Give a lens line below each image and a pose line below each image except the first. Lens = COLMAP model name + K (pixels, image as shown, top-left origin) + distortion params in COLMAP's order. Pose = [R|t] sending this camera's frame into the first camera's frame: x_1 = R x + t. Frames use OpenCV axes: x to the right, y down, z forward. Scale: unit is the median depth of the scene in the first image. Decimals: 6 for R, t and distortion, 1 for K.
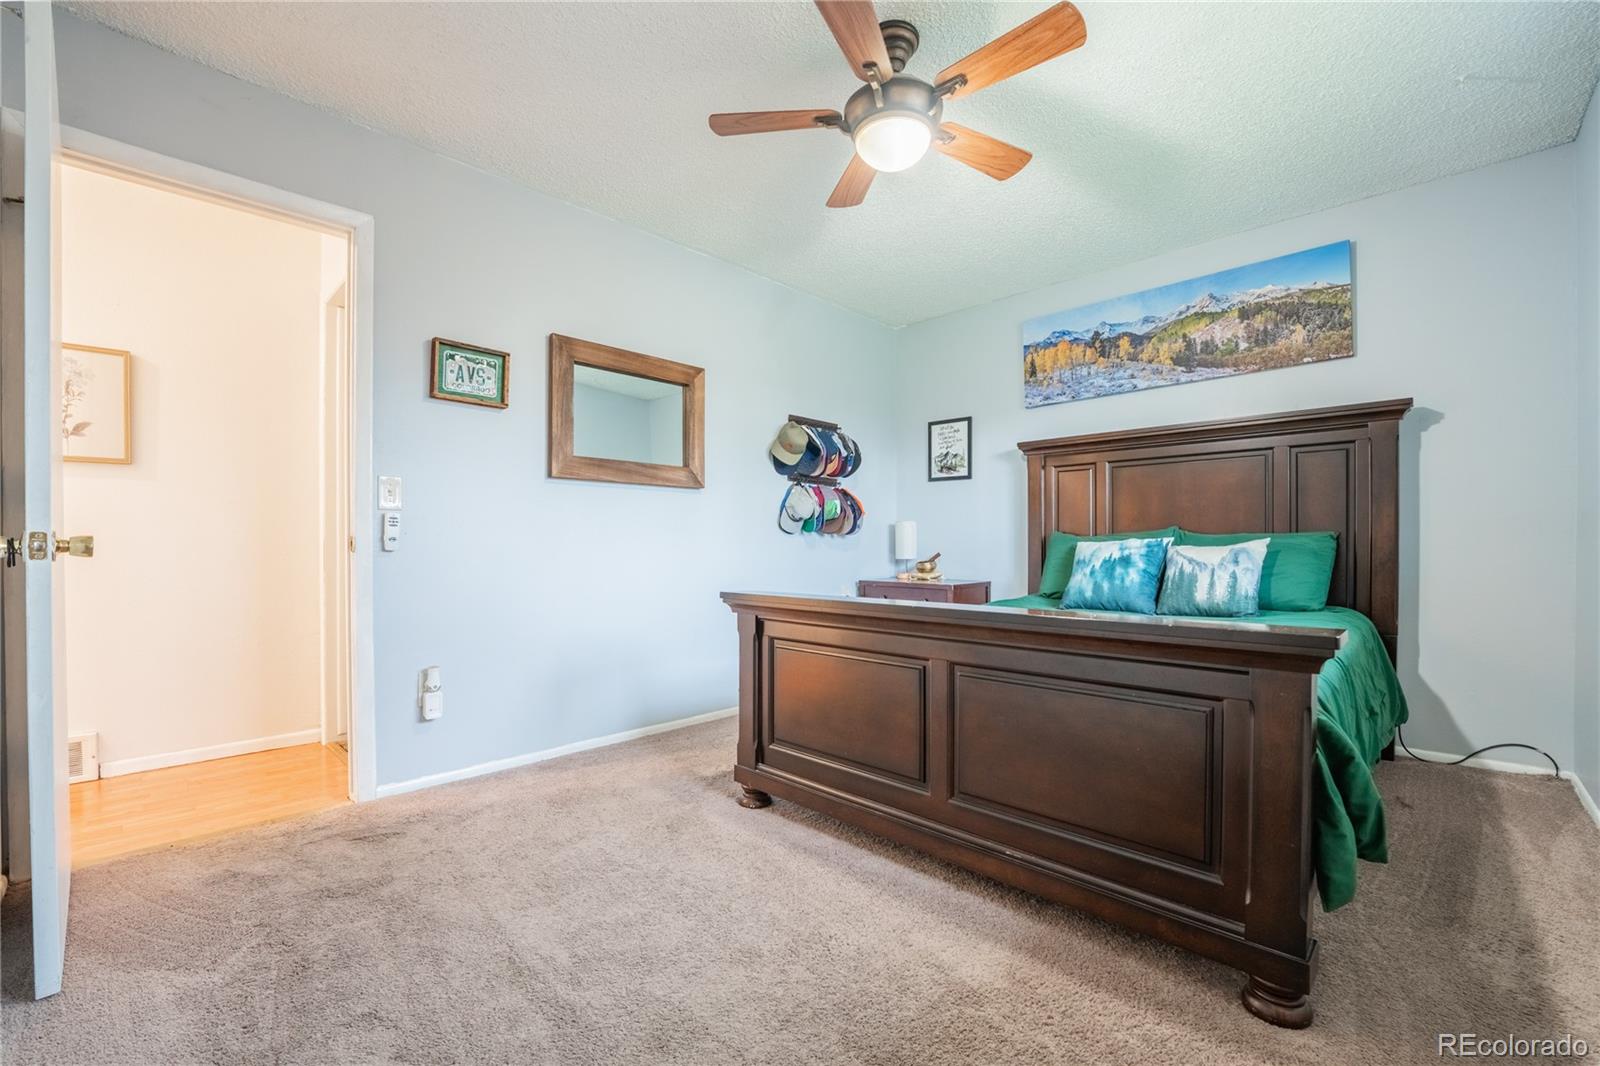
lens RADIAL K [[670.8, 0, 790.9], [0, 670.8, 532.8], [0, 0, 1]] dist [-0.020586, 0.000776]
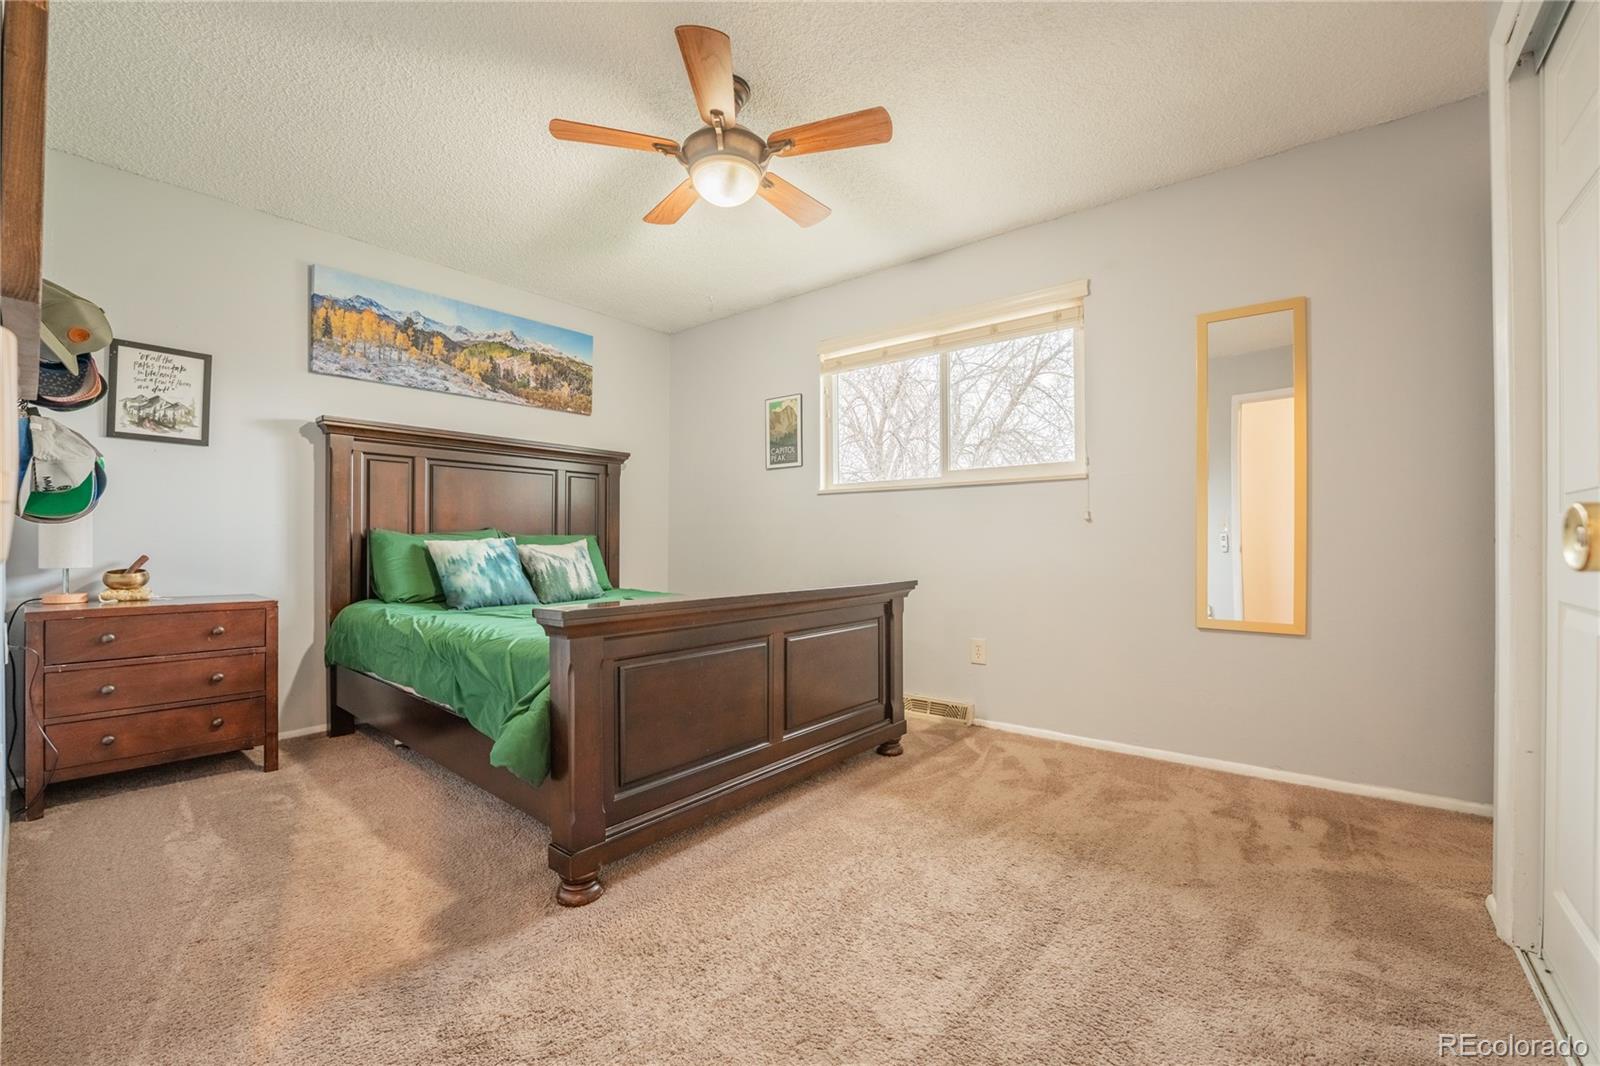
lens RADIAL K [[670.8, 0, 790.9], [0, 670.8, 532.8], [0, 0, 1]] dist [-0.020586, 0.000776]
pose [[-0.083644, 0.023507, 0.996218, -0.545171], [-0.016546, 0.999551, -0.024975, 0.017742], [-0.996358, -0.018572, -0.083218, 0.562242]]
